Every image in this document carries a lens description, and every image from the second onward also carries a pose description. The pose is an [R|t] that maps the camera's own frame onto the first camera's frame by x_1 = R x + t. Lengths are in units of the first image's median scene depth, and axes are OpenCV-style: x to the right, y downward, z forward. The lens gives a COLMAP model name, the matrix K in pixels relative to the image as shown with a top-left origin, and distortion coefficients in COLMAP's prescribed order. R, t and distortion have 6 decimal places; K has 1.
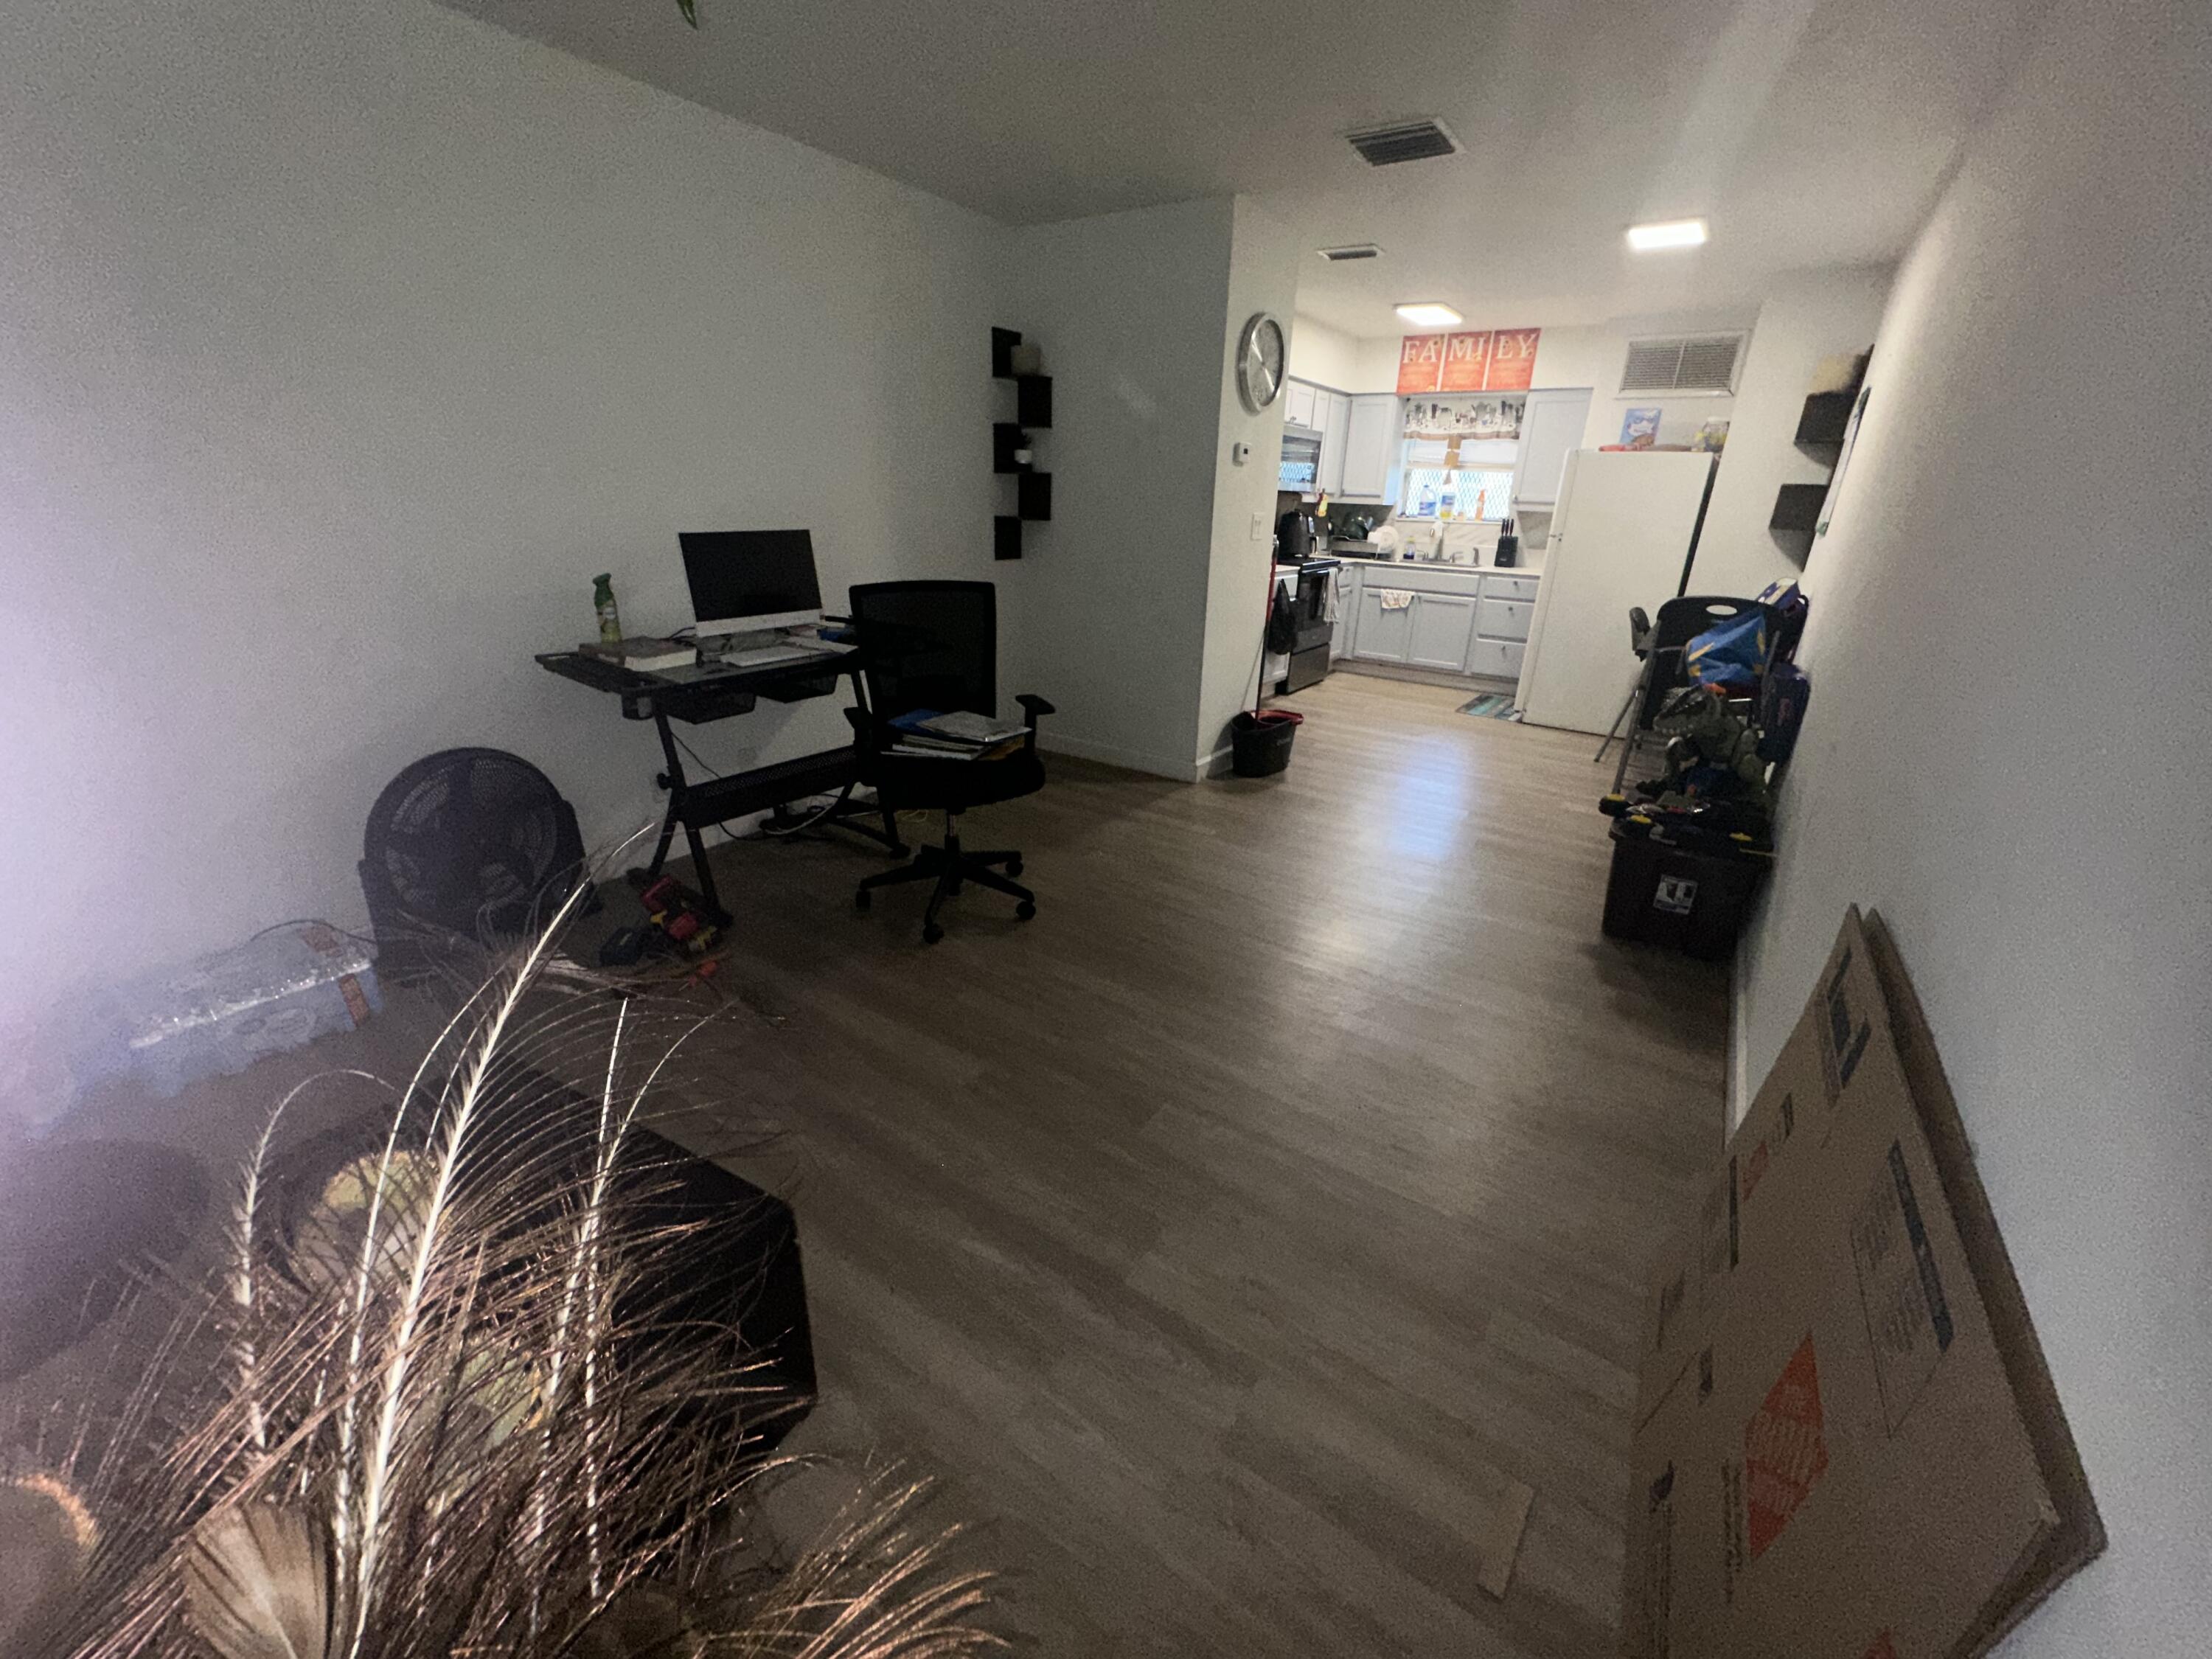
lens RADIAL K [[884.3, 0, 1103.0], [0, 884.3, 827.2], [0, 0, 1]] dist [-0.000764, 0.000584]
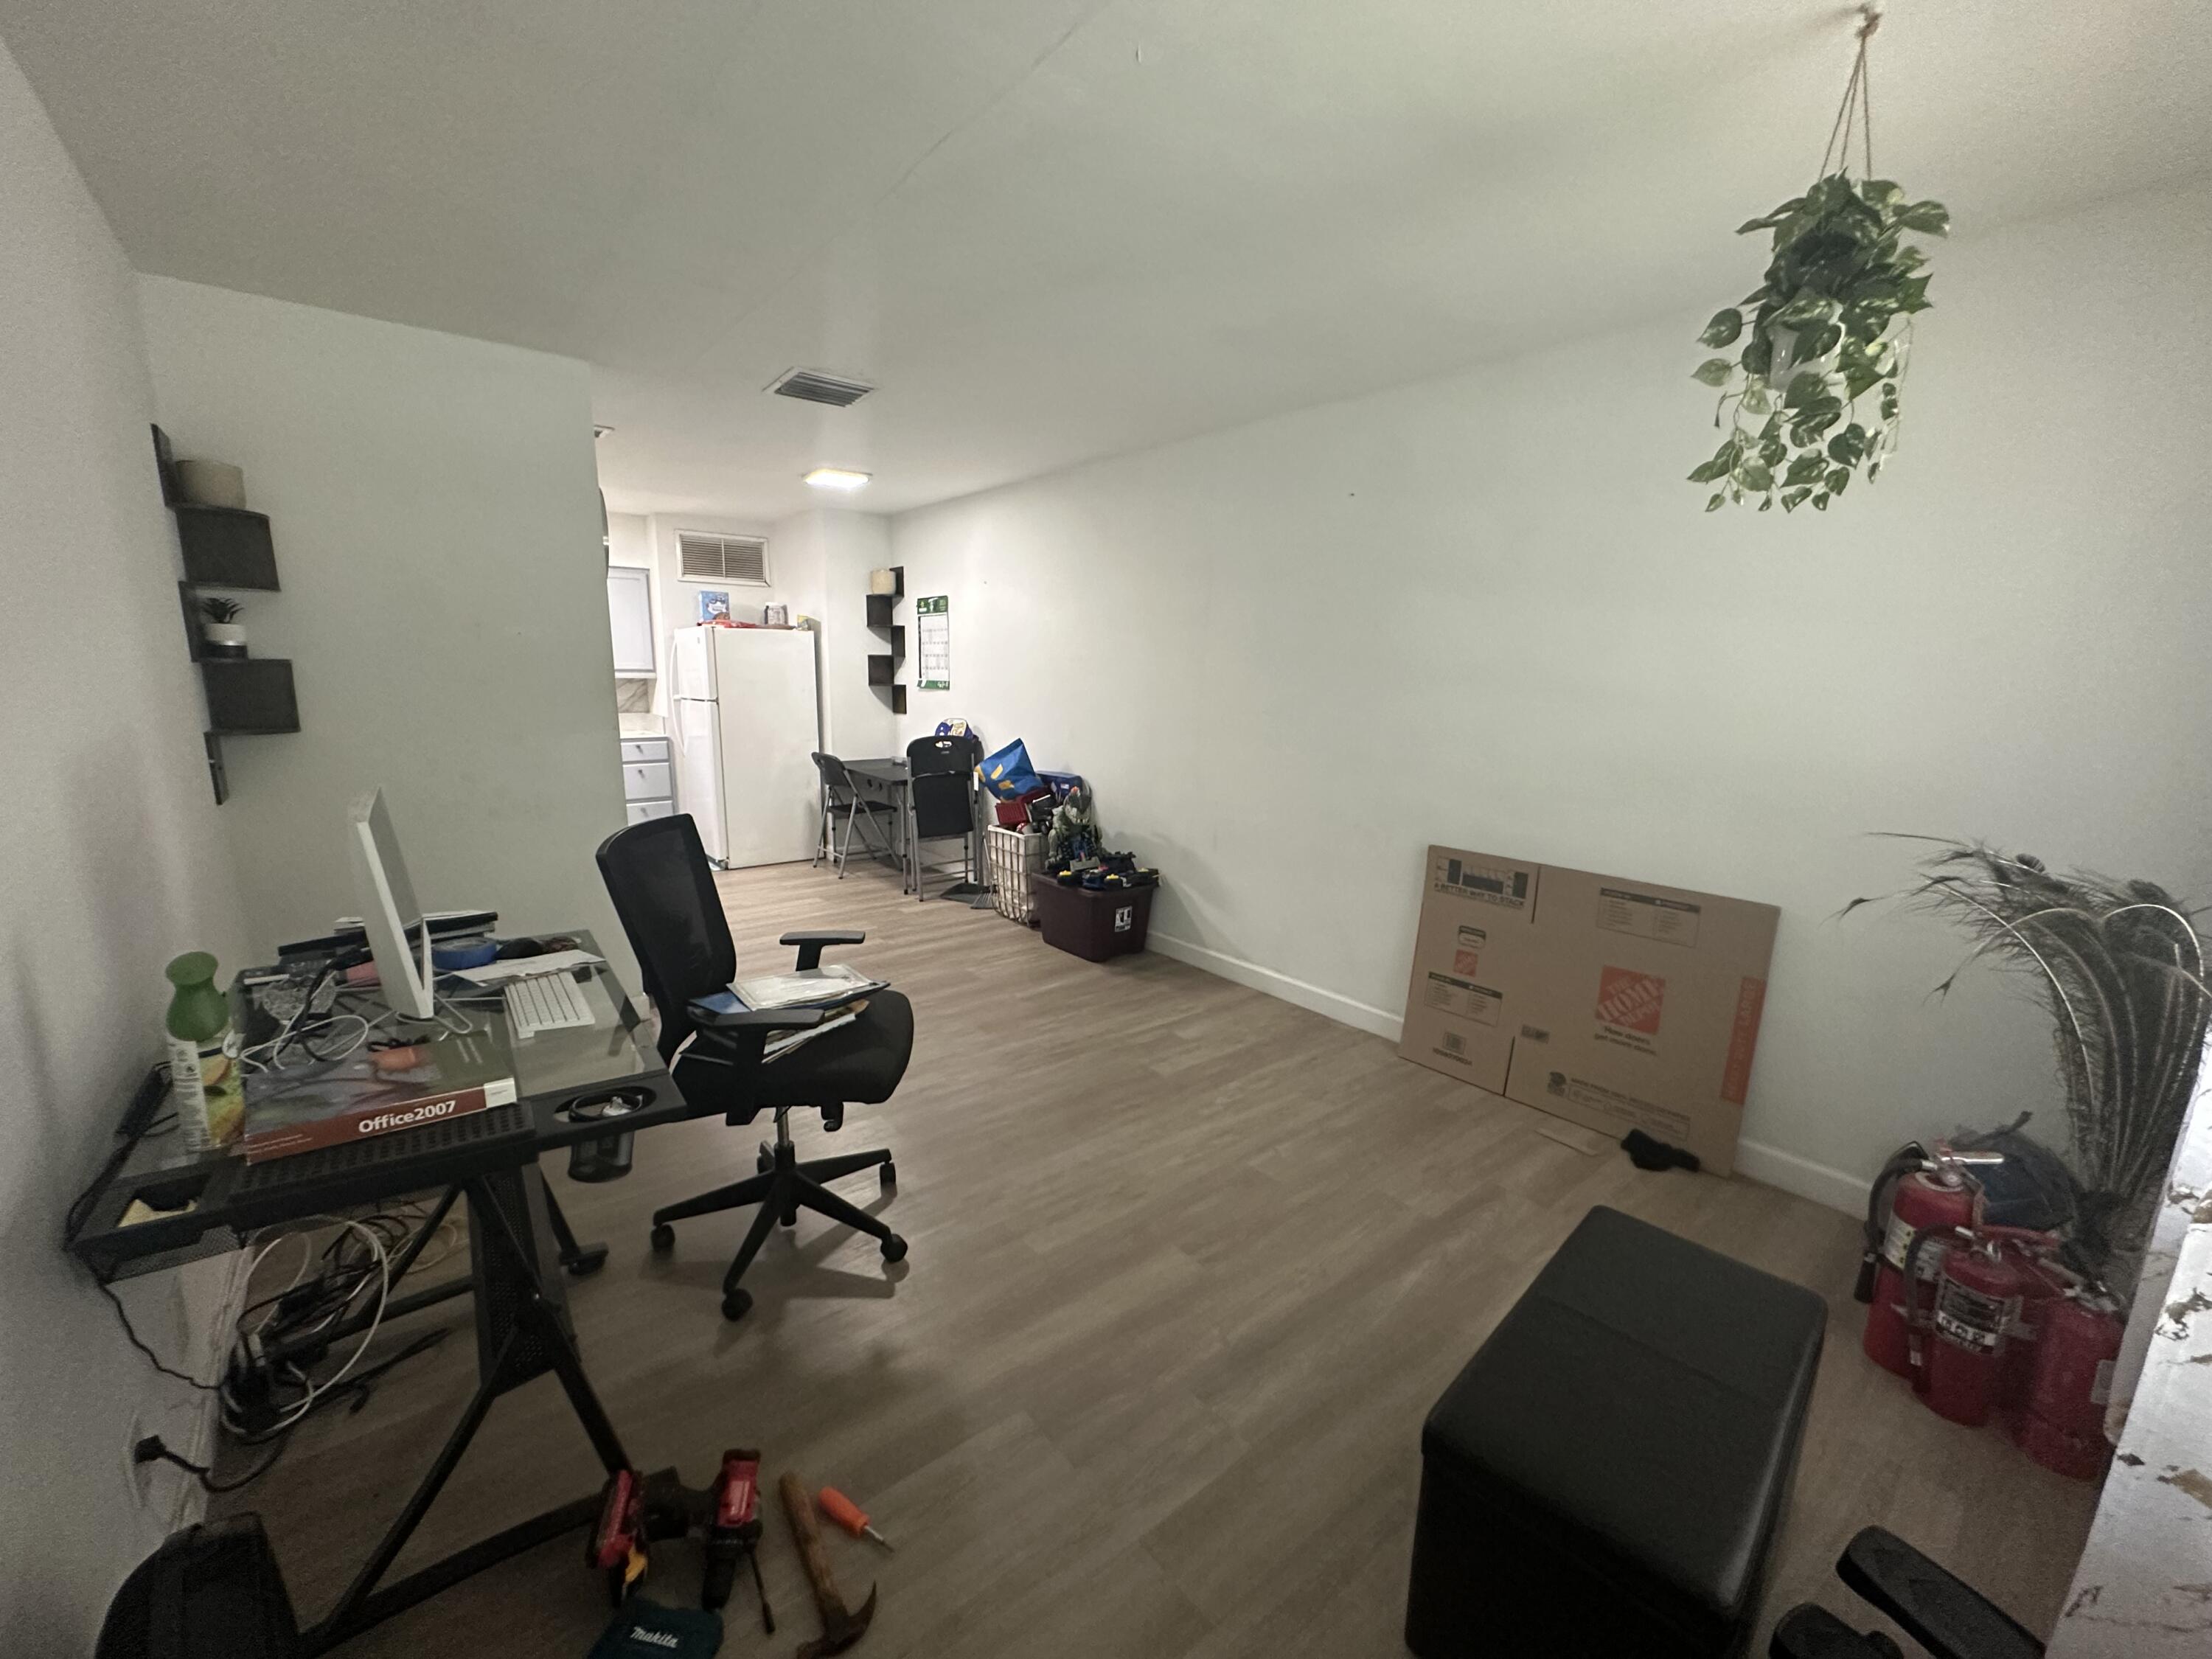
lens RADIAL K [[884.3, 0, 1111.7], [0, 884.3, 824.2], [0, 0, 1]] dist [-0.000764, 0.000584]
pose [[0.285486, -0.195952, 0.938137, -0.510464], [0.340078, 0.935887, 0.091992, -0.150394], [-0.896016, 0.292777, 0.333822, 0.300982]]
